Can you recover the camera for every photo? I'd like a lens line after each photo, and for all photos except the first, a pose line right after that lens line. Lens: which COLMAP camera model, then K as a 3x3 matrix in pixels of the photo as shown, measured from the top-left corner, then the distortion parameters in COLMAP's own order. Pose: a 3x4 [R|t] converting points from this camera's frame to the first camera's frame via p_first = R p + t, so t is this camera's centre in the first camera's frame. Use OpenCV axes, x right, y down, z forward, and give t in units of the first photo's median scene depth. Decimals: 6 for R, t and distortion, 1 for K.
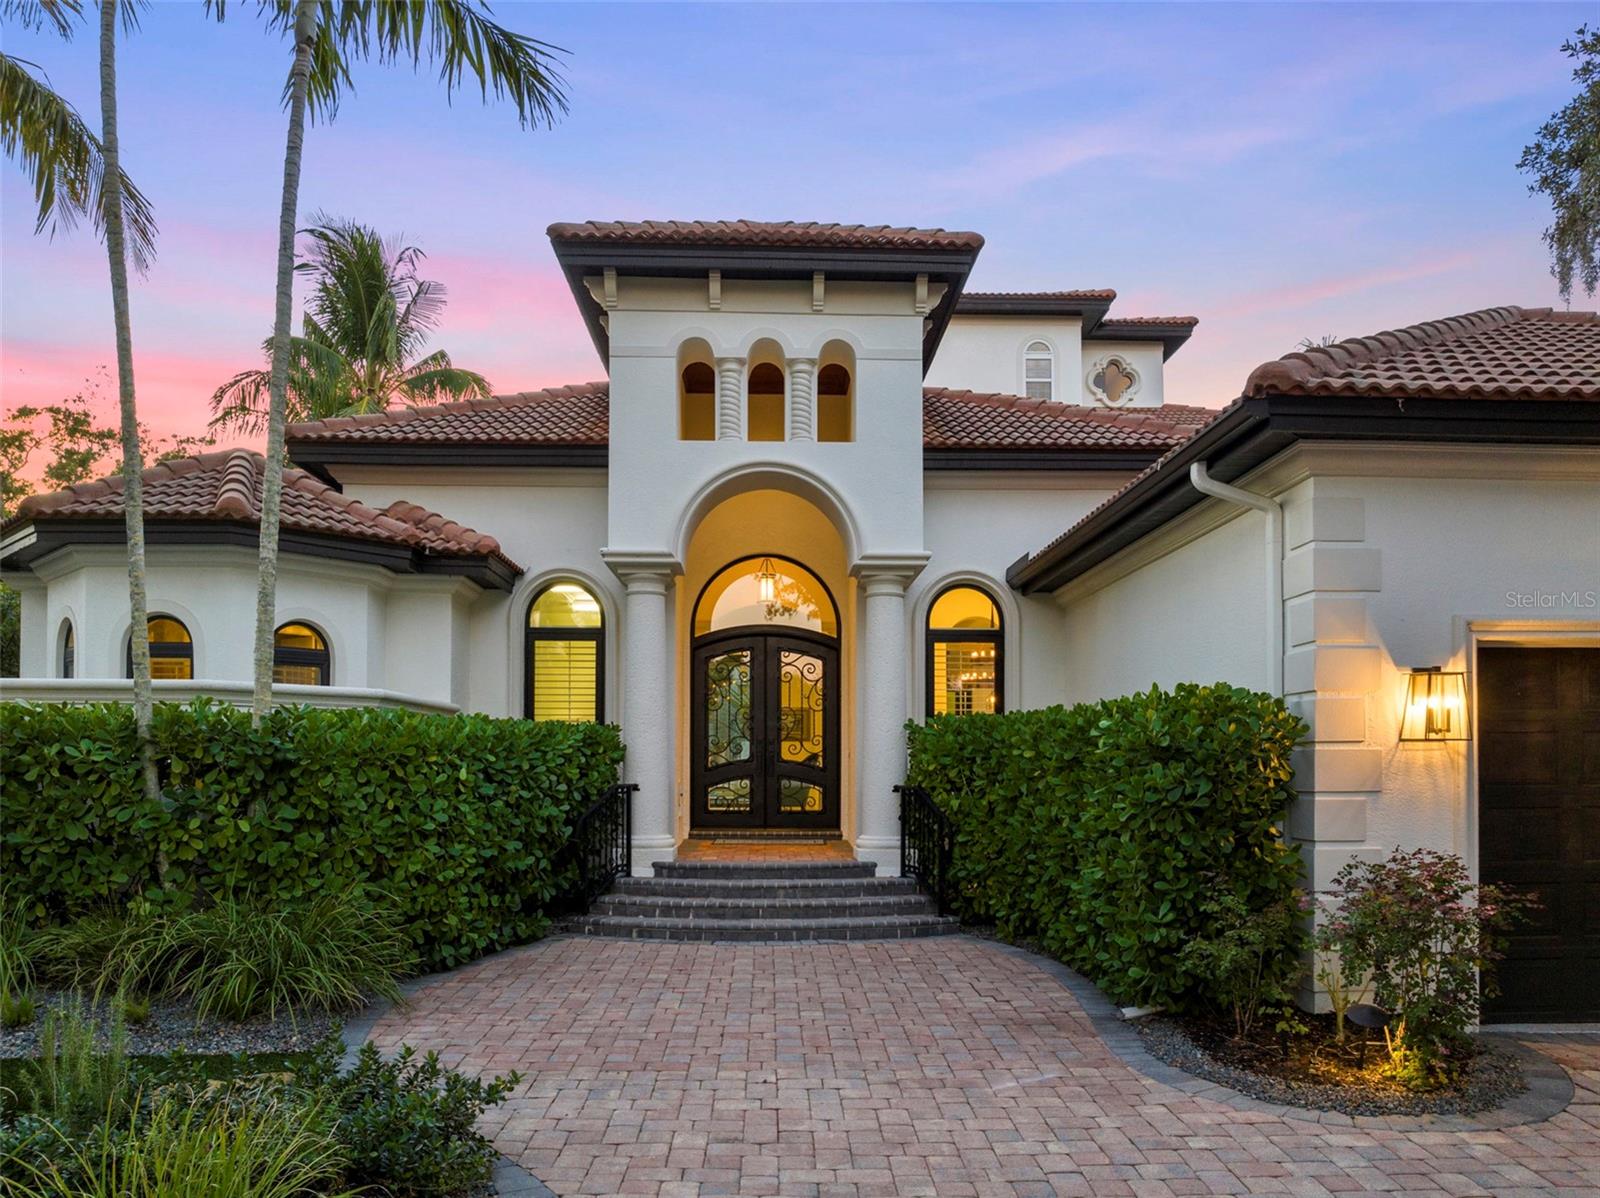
lens RADIAL K [[1161.0, 0, 808.0], [0, 1161.0, 761.1], [0, 0, 1]] dist [-0.038532, 0.005659]
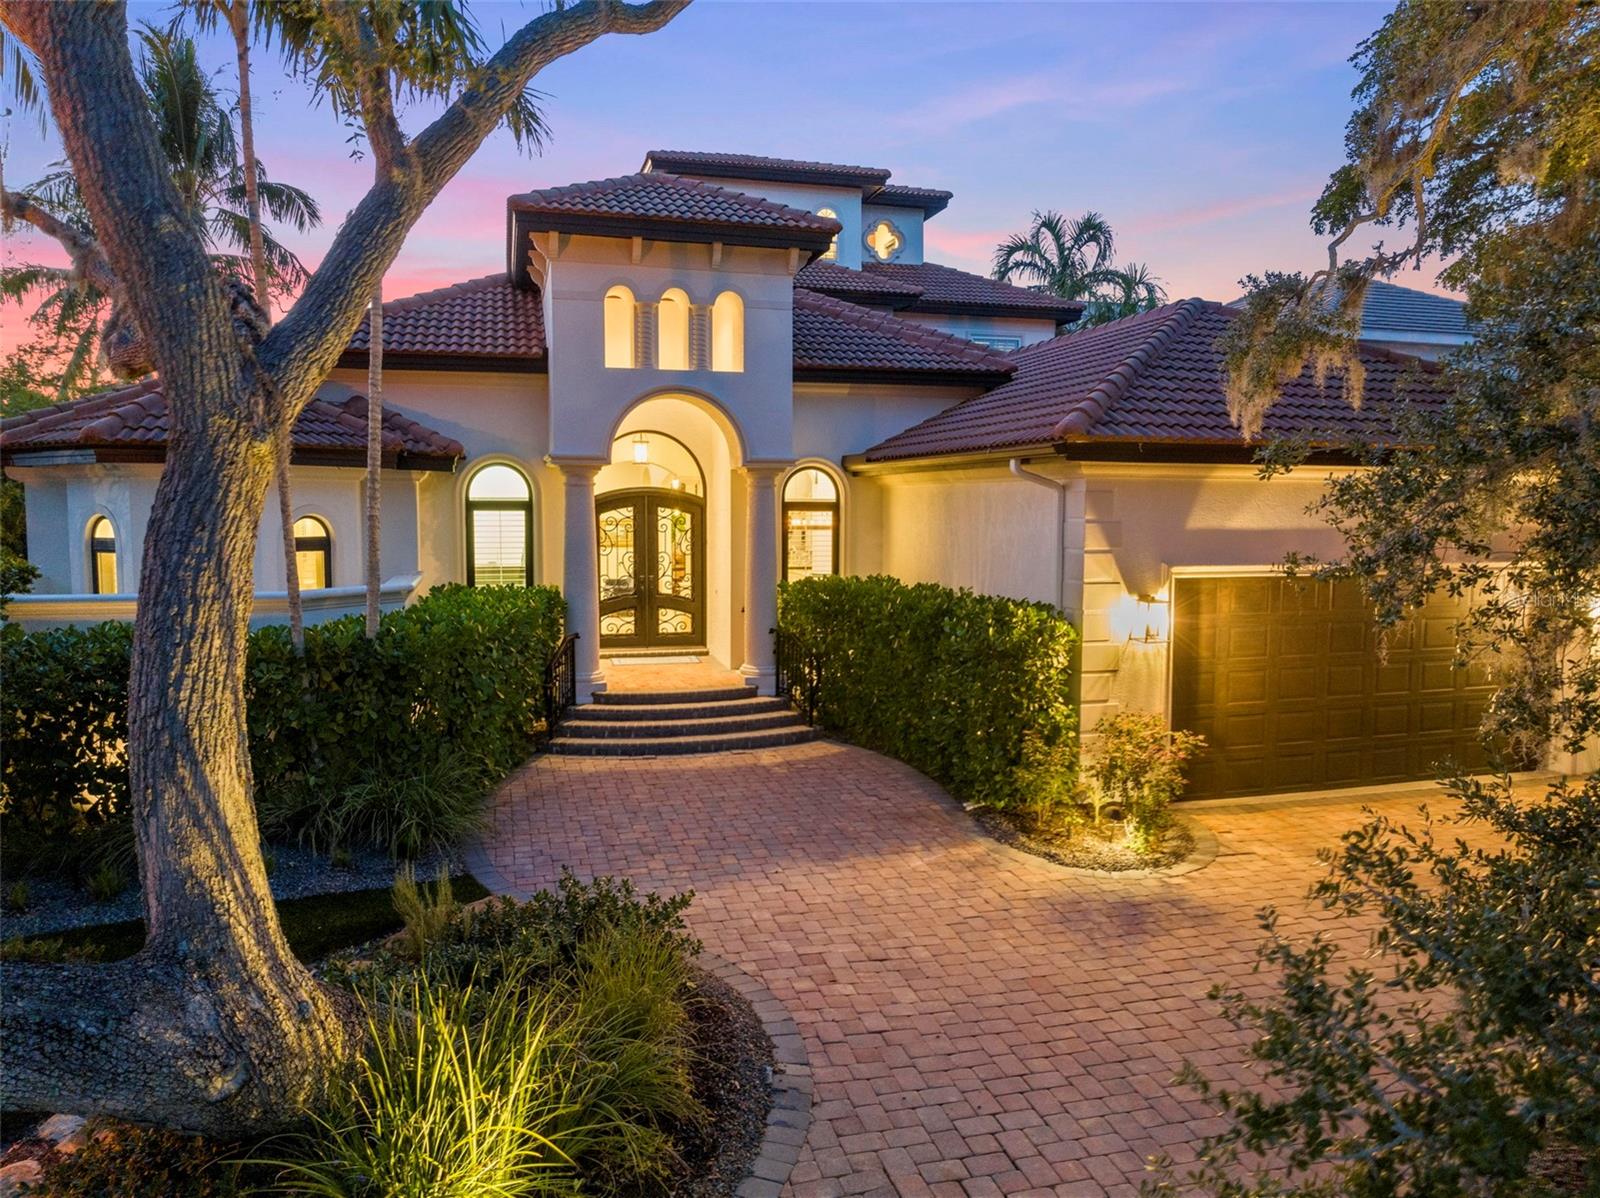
lens RADIAL K [[1111.4, 0, 800.0], [0, 1111.4, 599.0], [0, 0, 1]] dist [-0.029318, 0.007804]
pose [[0.973226, -0.019805, 0.228995, -0.265394], [-0.001768, 0.995606, 0.093624, -0.190214], [-0.229843, -0.091522, 0.968915, -0.368050]]
